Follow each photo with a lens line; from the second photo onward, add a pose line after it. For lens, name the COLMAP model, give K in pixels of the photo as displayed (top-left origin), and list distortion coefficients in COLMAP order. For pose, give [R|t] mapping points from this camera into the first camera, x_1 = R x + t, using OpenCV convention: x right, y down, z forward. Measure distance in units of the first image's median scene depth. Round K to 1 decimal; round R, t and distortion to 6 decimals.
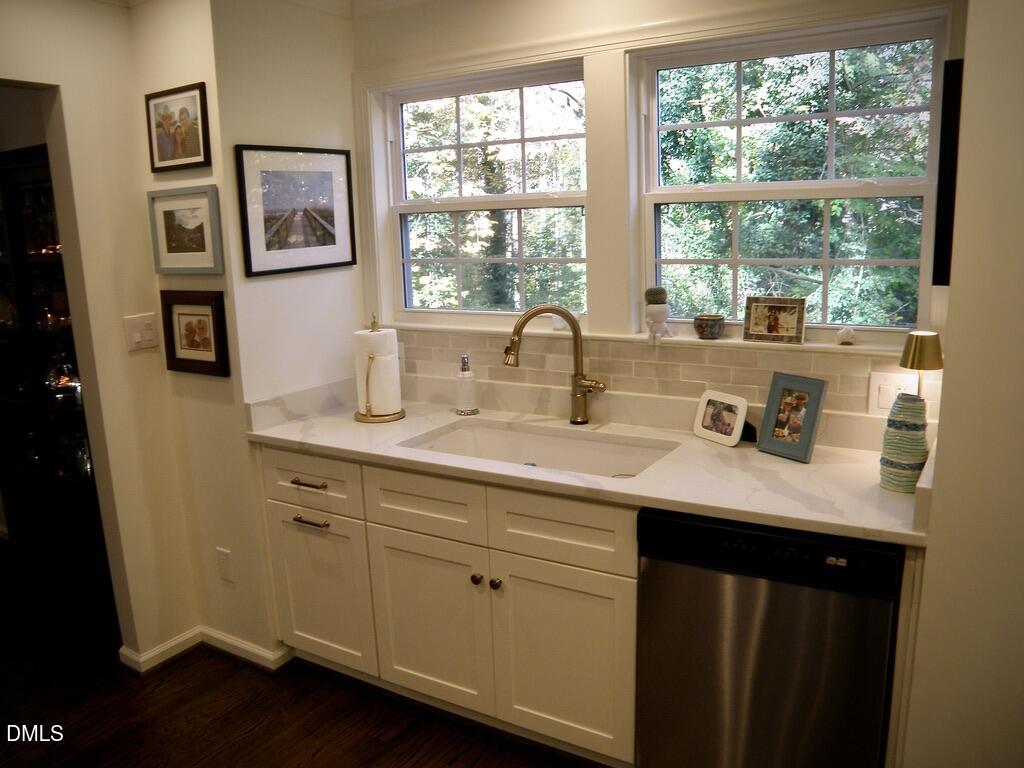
lens RADIAL K [[802.1, 0, 511.6], [0, 802.1, 392.0], [0, 0, 1]] dist [-0.159299, 0.111122]
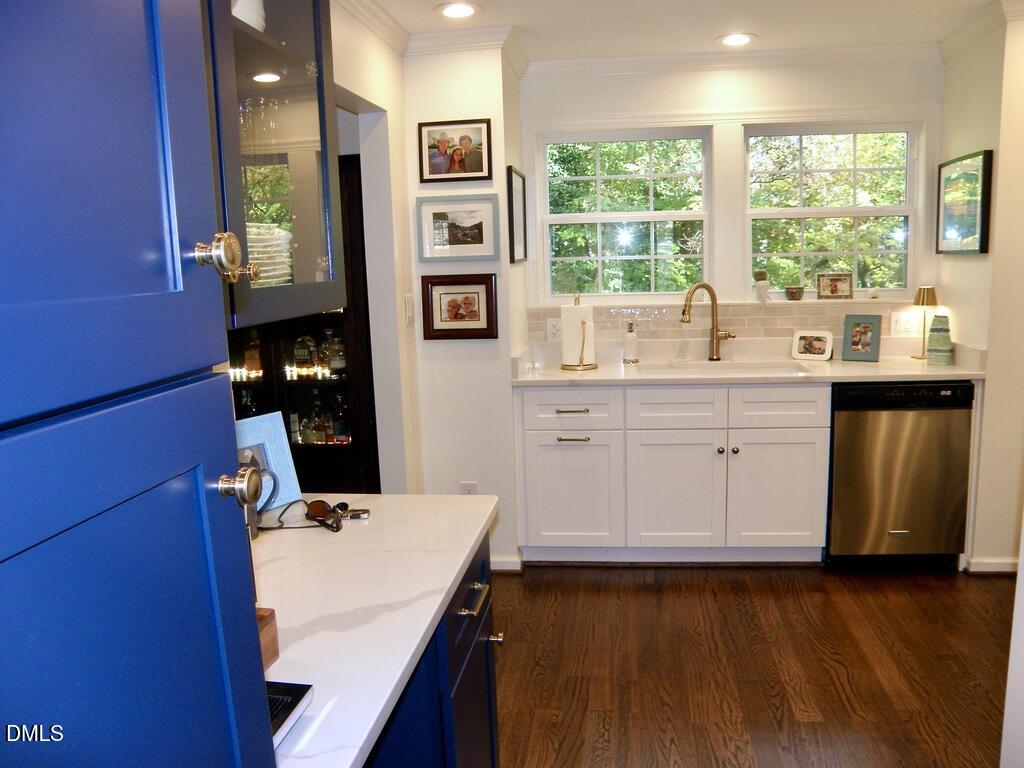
lens RADIAL K [[802.1, 0, 519.5], [0, 802.1, 383.8], [0, 0, 1]] dist [-0.159299, 0.111122]
pose [[0.911128, -0.062108, 0.407417, -0.907652], [0.087788, 0.995139, -0.044622, 0.122841], [-0.402665, 0.076422, 0.912151, -0.239541]]
